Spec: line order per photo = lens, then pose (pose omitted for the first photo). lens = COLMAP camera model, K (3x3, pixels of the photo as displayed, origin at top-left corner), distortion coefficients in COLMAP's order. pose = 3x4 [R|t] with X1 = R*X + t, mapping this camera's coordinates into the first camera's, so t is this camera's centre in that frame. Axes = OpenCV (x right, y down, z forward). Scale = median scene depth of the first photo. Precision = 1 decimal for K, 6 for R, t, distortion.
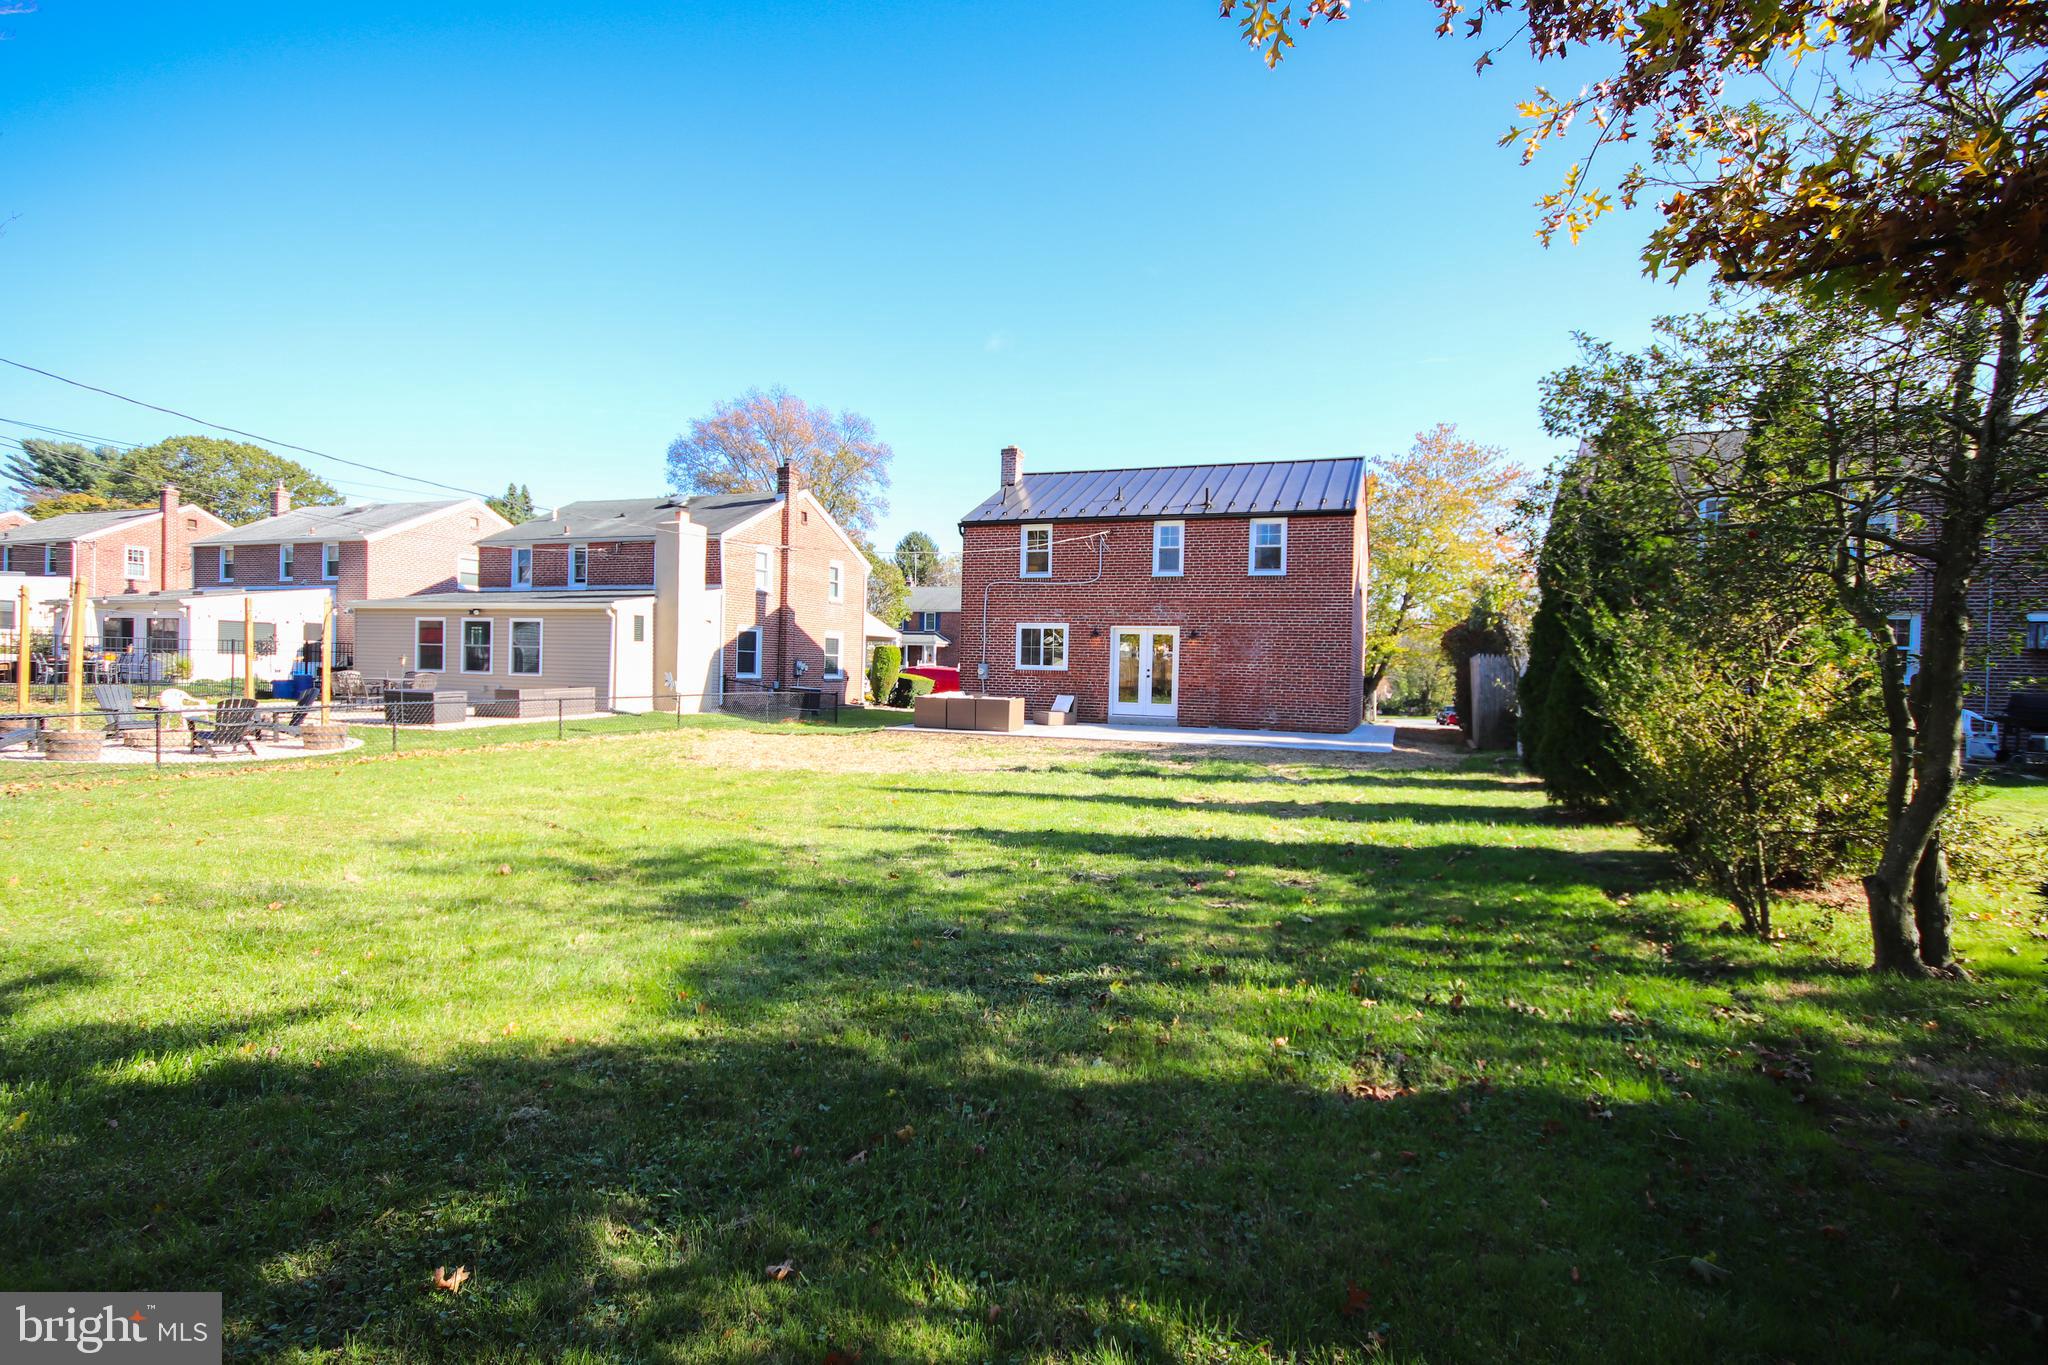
lens RADIAL K [[955.4, 0, 1023.0], [0, 955.4, 689.9], [0, 0, 1]] dist [0.013504, -0.007987]
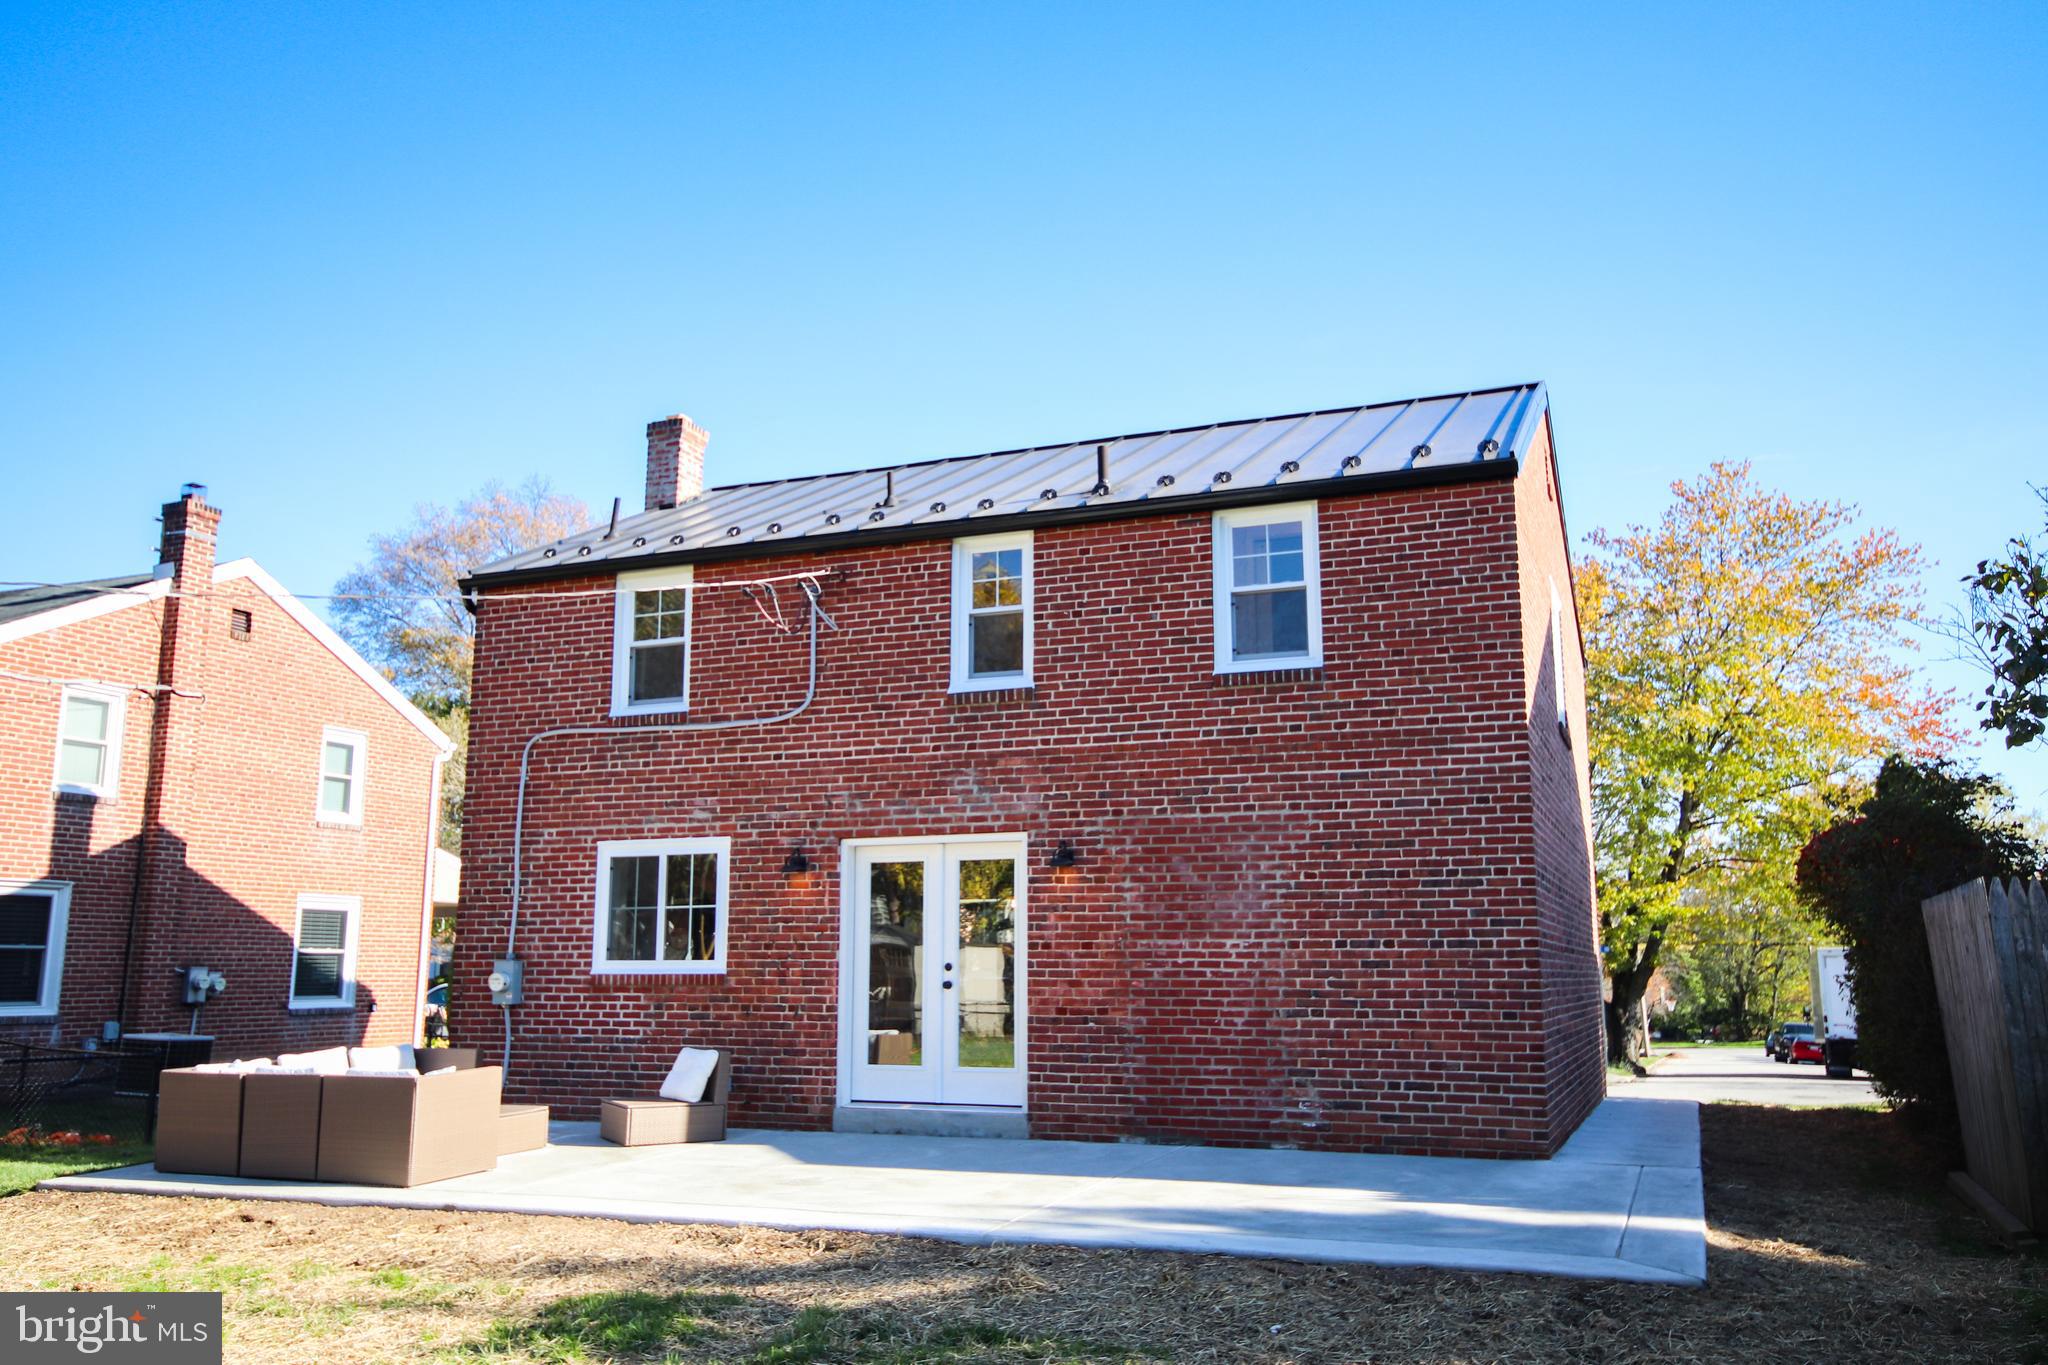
lens RADIAL K [[1577.5, 0, 1022.6], [0, 1577.5, 715.6], [0, 0, 1]] dist [0.014600, 0.005640]
pose [[0.999528, -0.027871, -0.012915, 0.159830], [0.025067, 0.983080, -0.181455, -0.005740], [0.017754, 0.181046, 0.983314, 0.416658]]
